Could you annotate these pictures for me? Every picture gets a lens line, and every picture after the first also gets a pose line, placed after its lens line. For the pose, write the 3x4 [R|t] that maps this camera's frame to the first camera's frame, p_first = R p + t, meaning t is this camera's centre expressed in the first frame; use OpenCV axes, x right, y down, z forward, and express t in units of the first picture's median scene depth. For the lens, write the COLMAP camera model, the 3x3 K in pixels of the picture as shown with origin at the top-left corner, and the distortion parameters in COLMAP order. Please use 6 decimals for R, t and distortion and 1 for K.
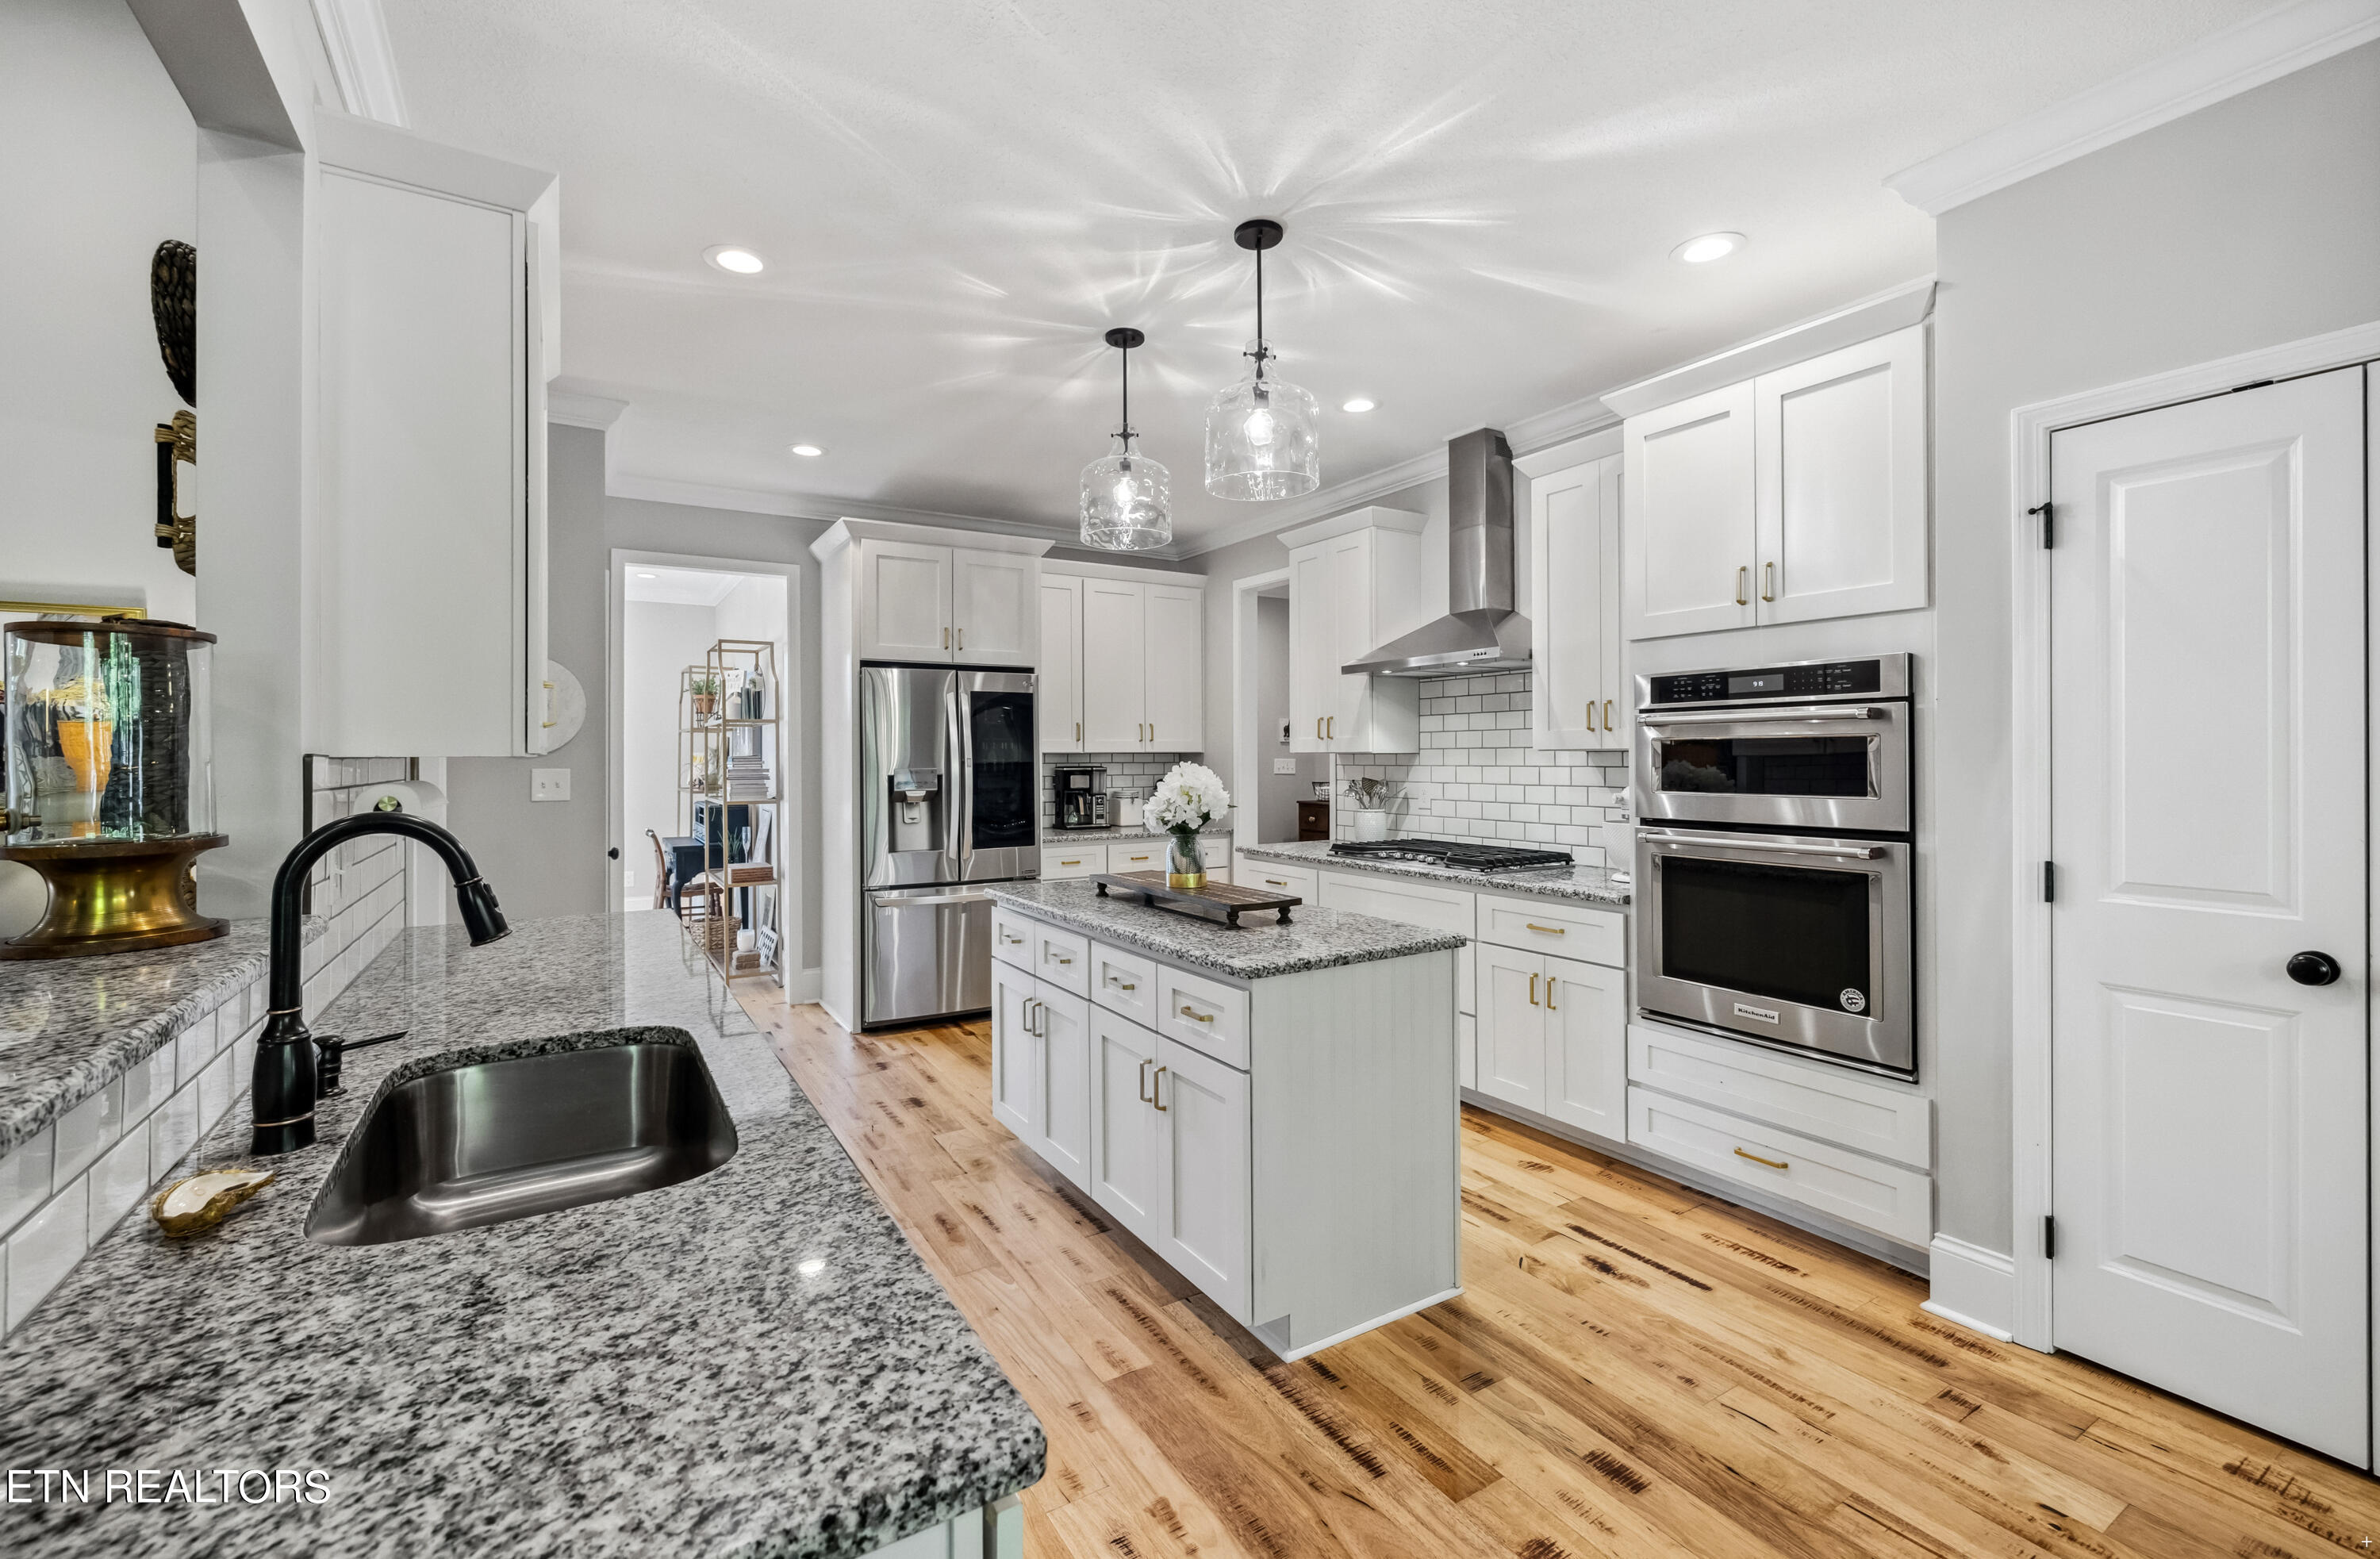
lens RADIAL K [[1005.4, 0, 1173.8], [0, 1005.4, 752.9], [0, 0, 1]] dist [0.001289, -0.000249]
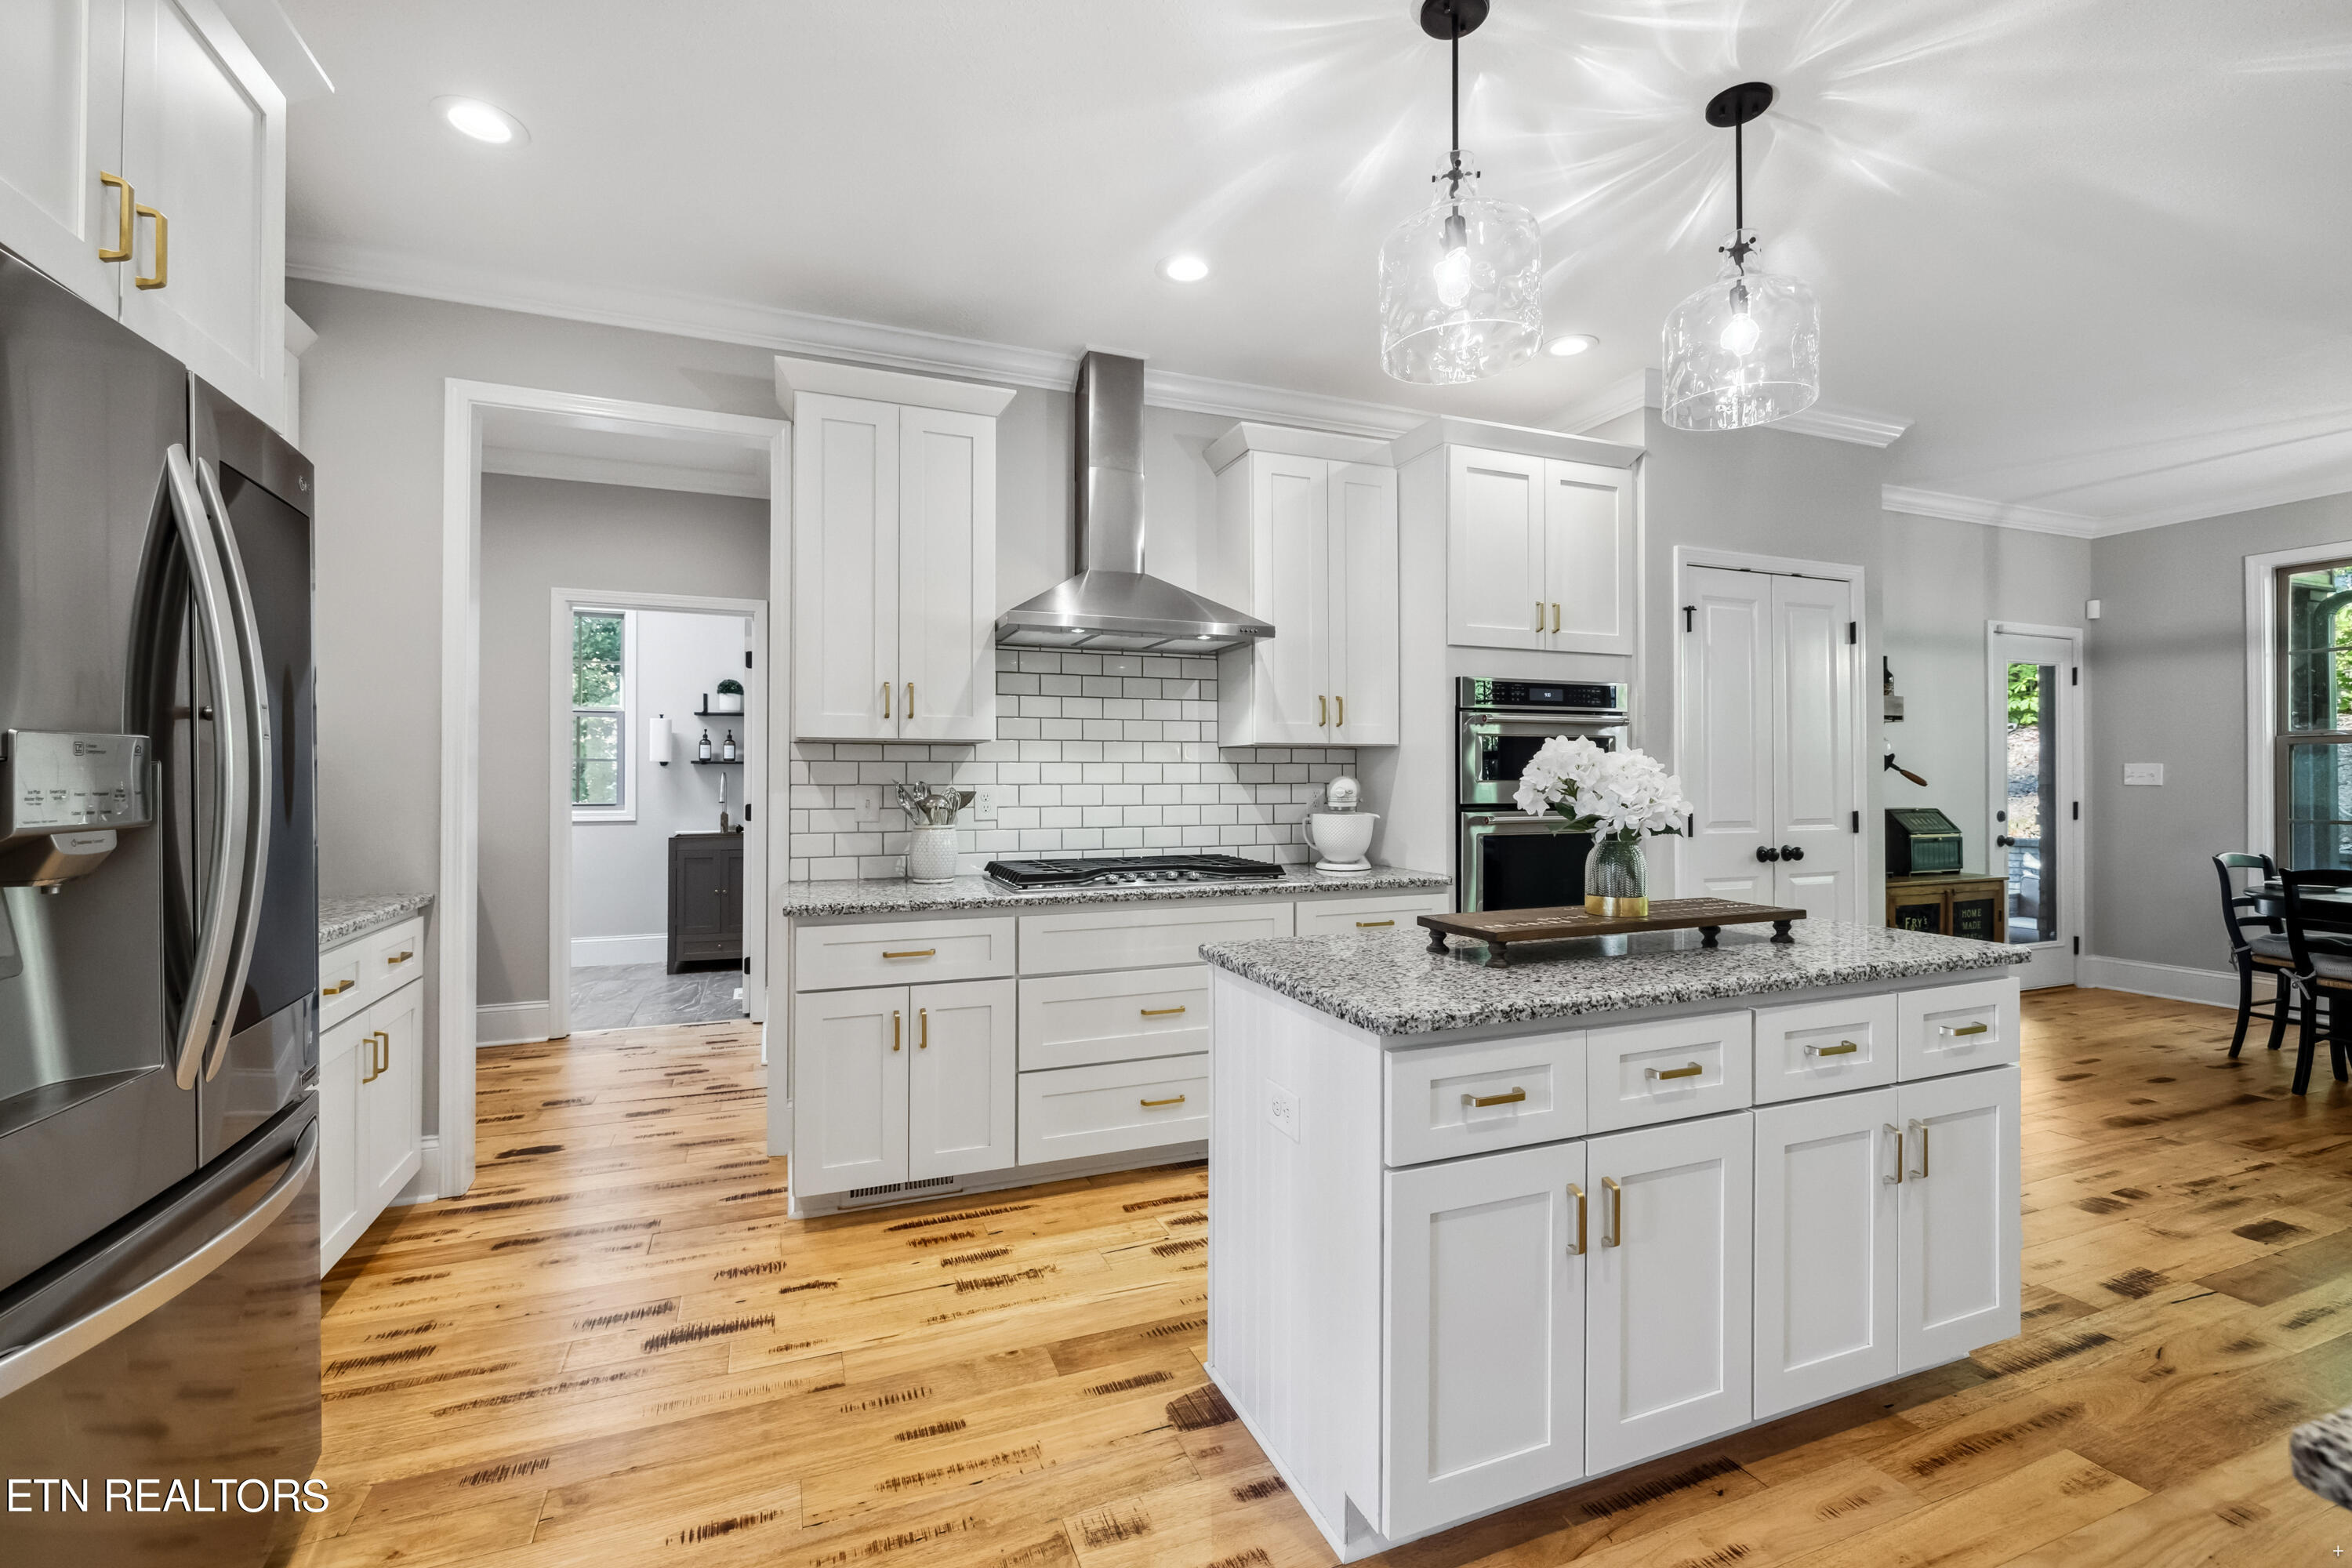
lens RADIAL K [[994.5, 0, 1173.4], [0, 994.5, 769.5], [0, 0, 1]] dist [-0.002683, -0.000272]
pose [[0.170878, 0.013576, 0.985199, -0.748866], [-0.003409, 0.999907, -0.013188, 0.045648], [-0.985286, -0.001105, 0.170908, 1.236987]]
